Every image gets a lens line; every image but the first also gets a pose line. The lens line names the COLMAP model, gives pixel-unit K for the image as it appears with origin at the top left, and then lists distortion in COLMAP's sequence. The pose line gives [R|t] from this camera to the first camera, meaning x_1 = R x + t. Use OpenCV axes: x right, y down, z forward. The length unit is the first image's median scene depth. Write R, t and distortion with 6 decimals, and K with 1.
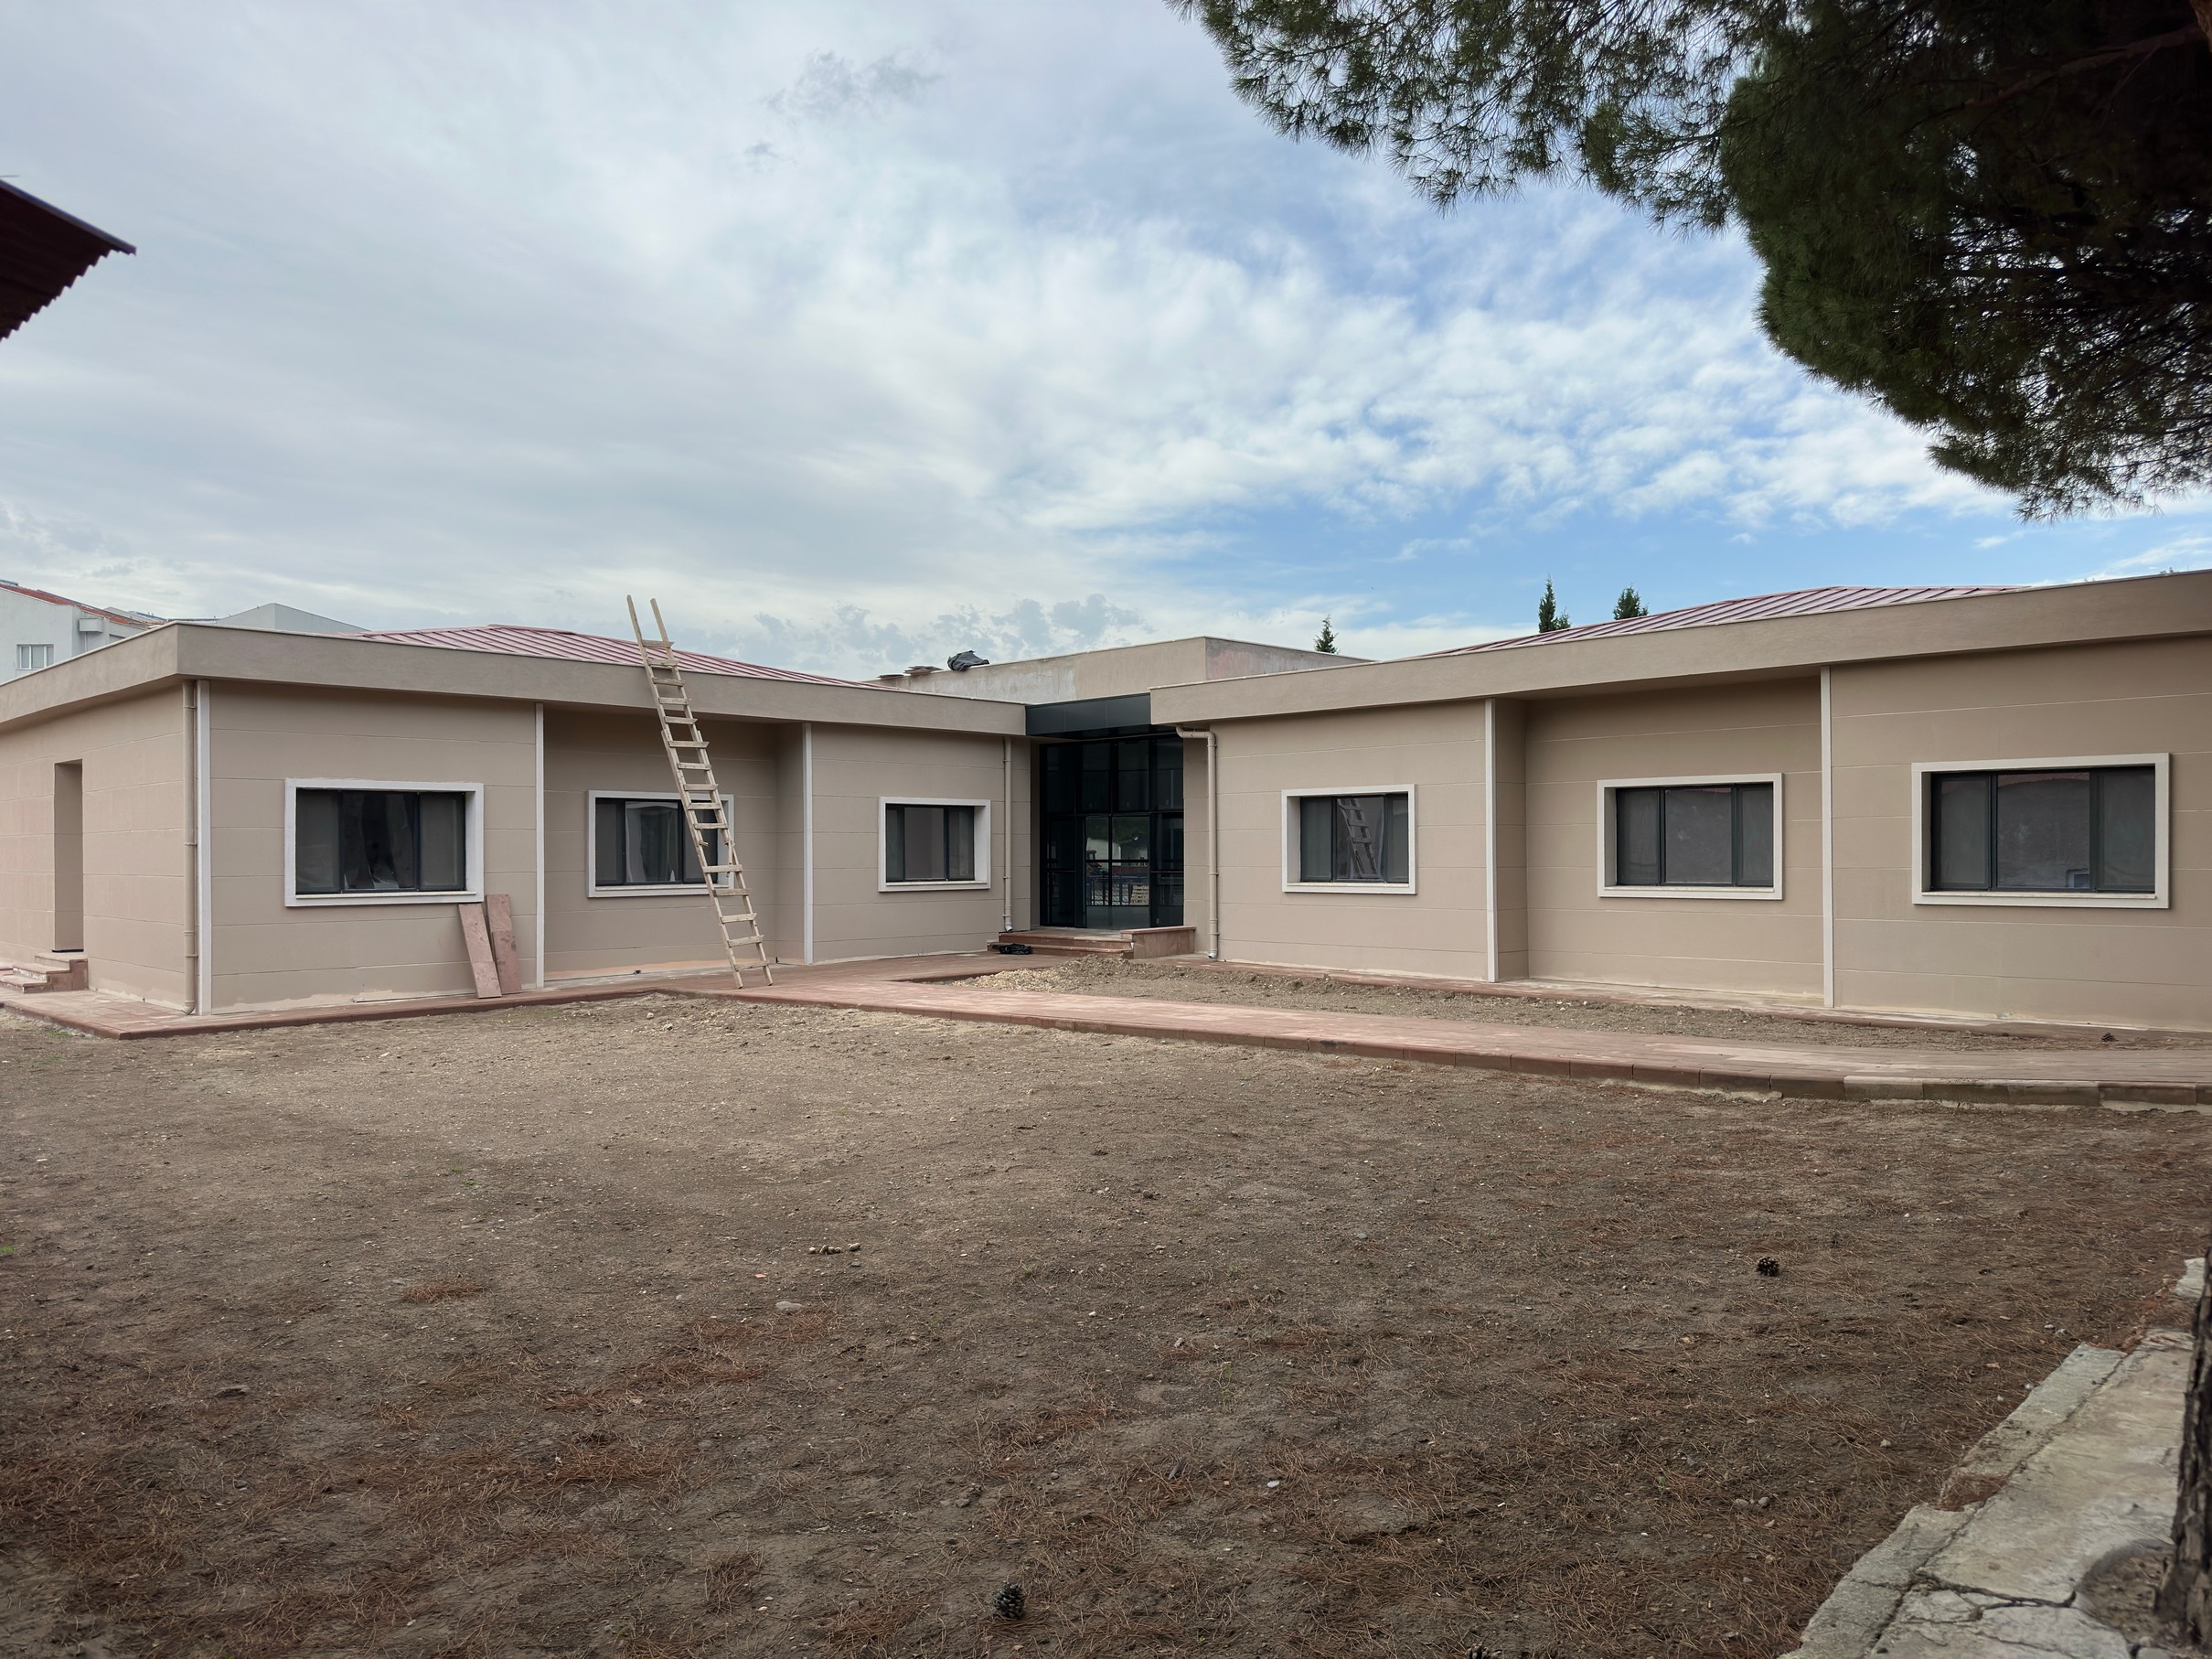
lens RADIAL K [[1552.9, 0, 1096.0], [0, 1552.9, 839.4], [0, 0, 1]] dist [0.022849, -0.028481]
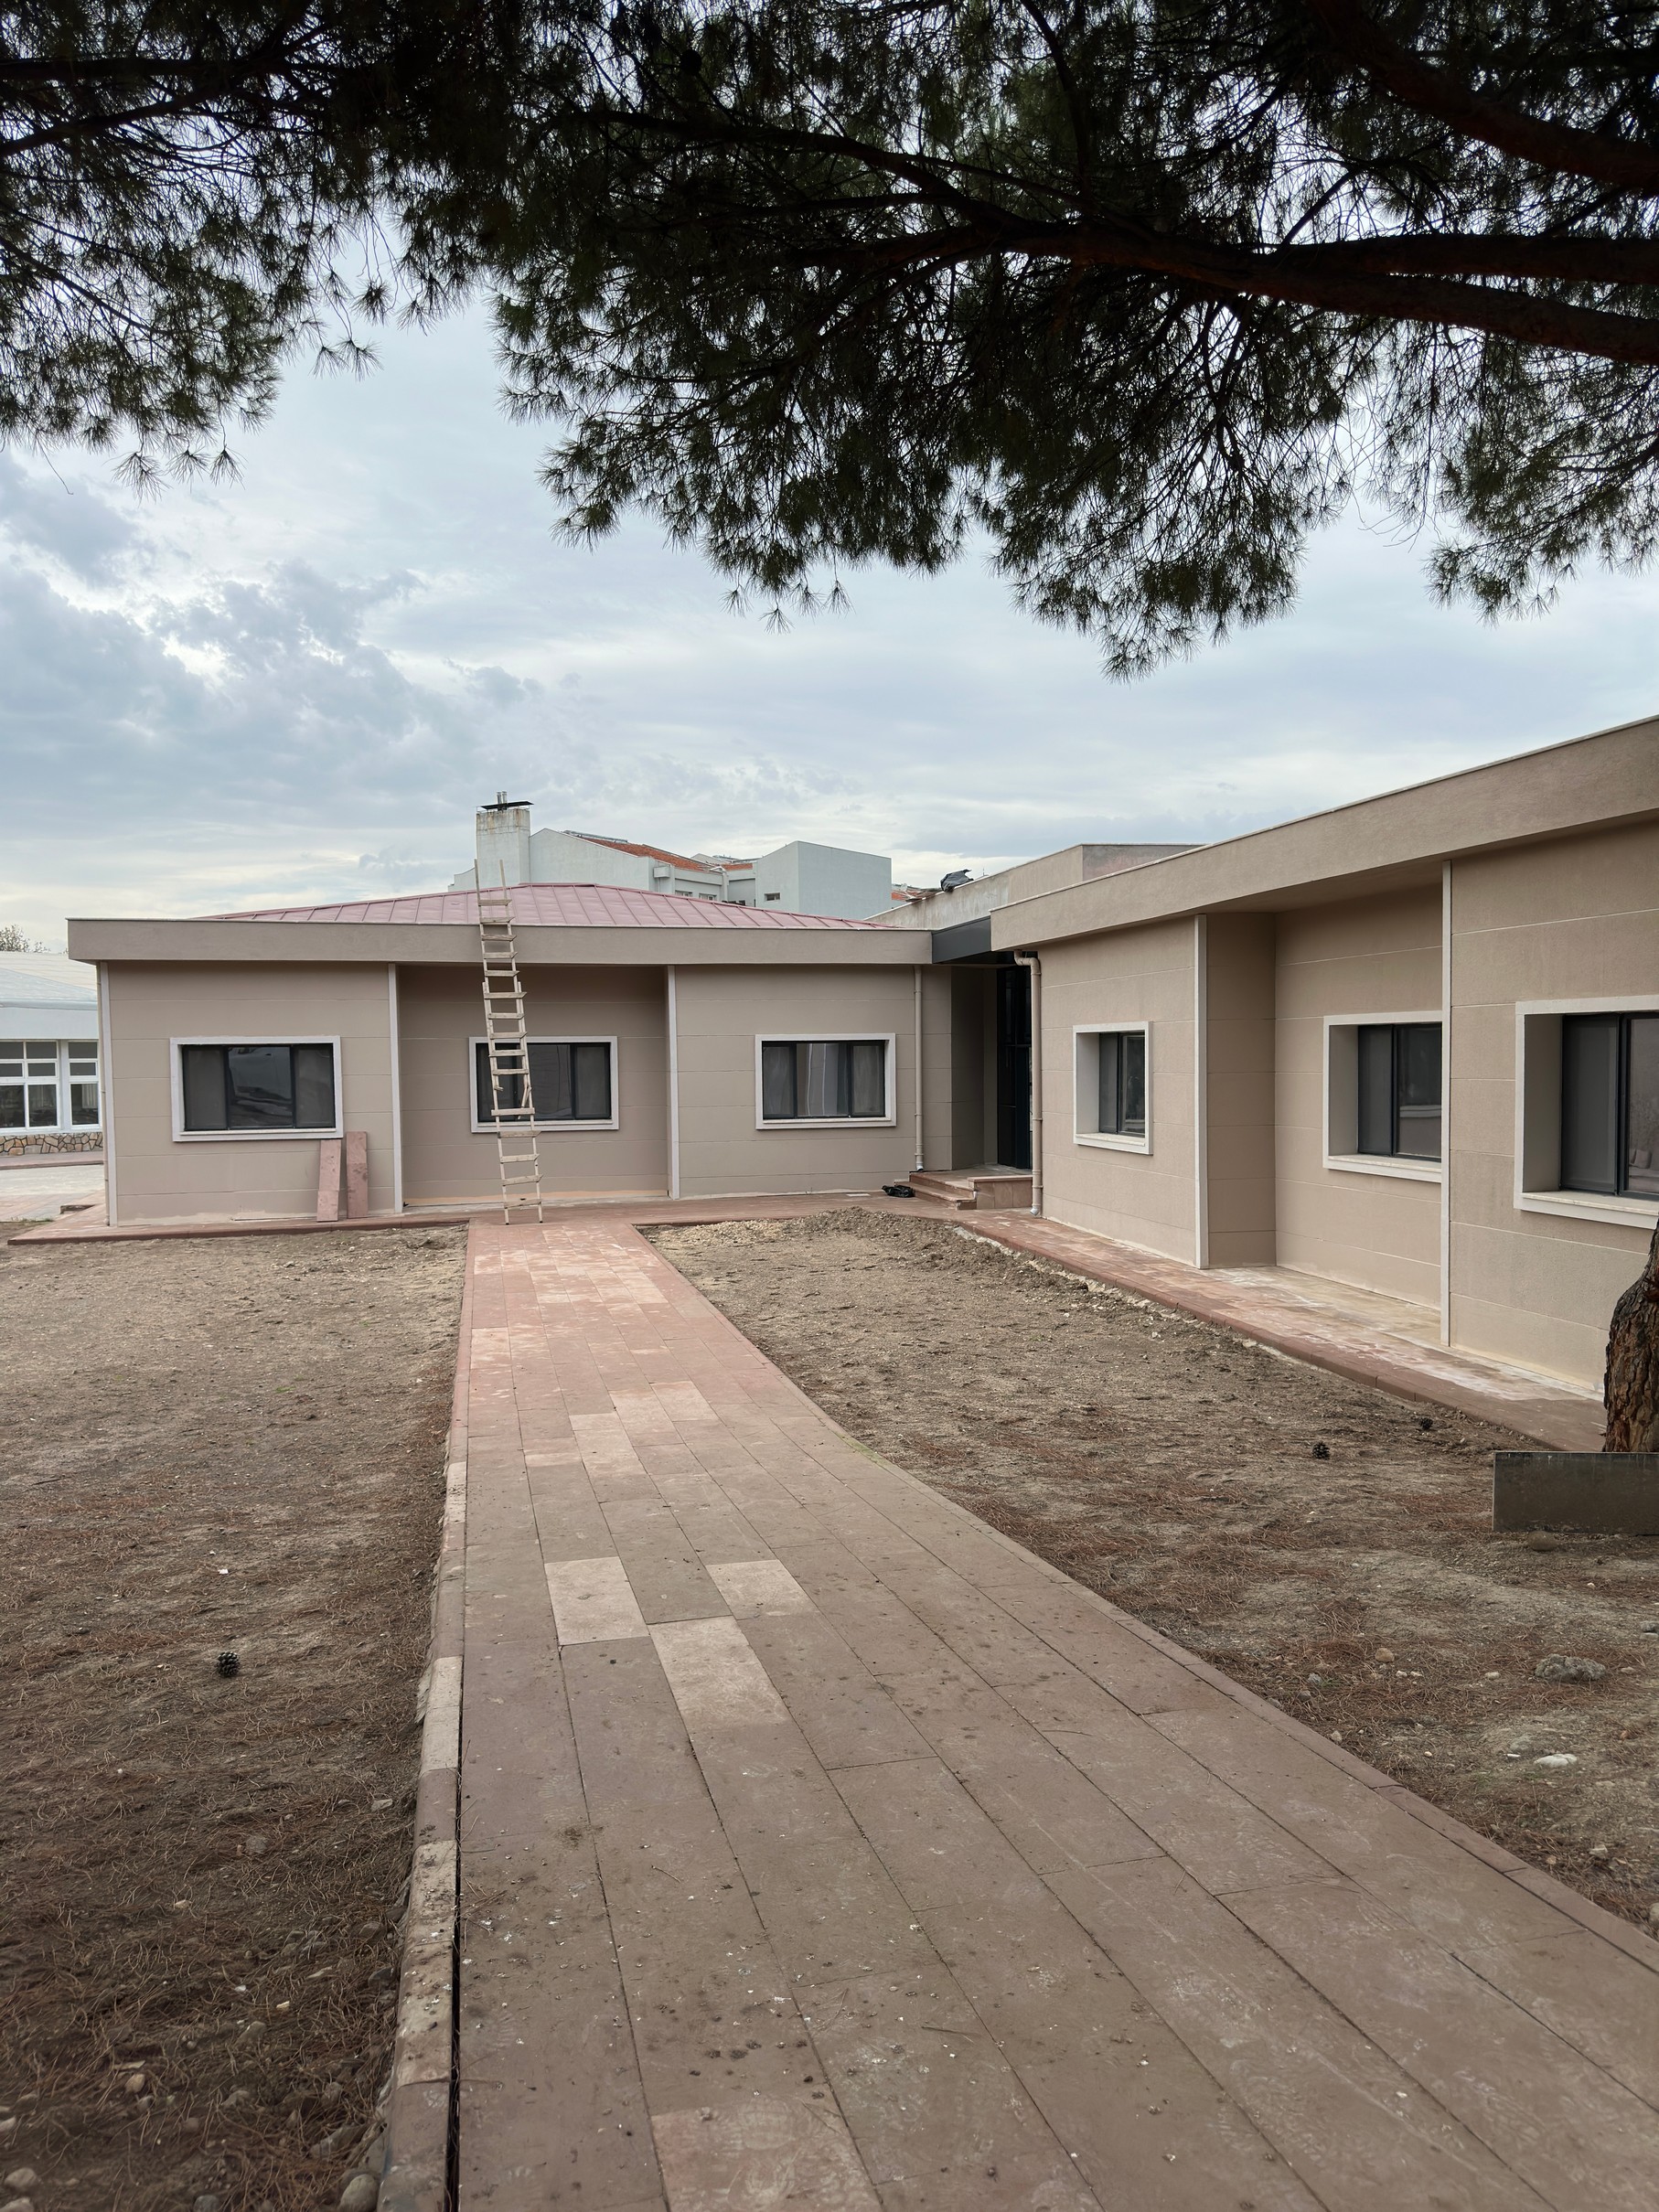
lens RADIAL K [[1552.9, 0, 825.9], [0, 1552.9, 1109.2], [0, 0, 1]] dist [0.022849, -0.028481]
pose [[0.826662, 0.015750, -0.562479, 0.527790], [0.013591, 0.998758, 0.047942, -0.030670], [0.562535, -0.047277, 0.825421, 0.226708]]
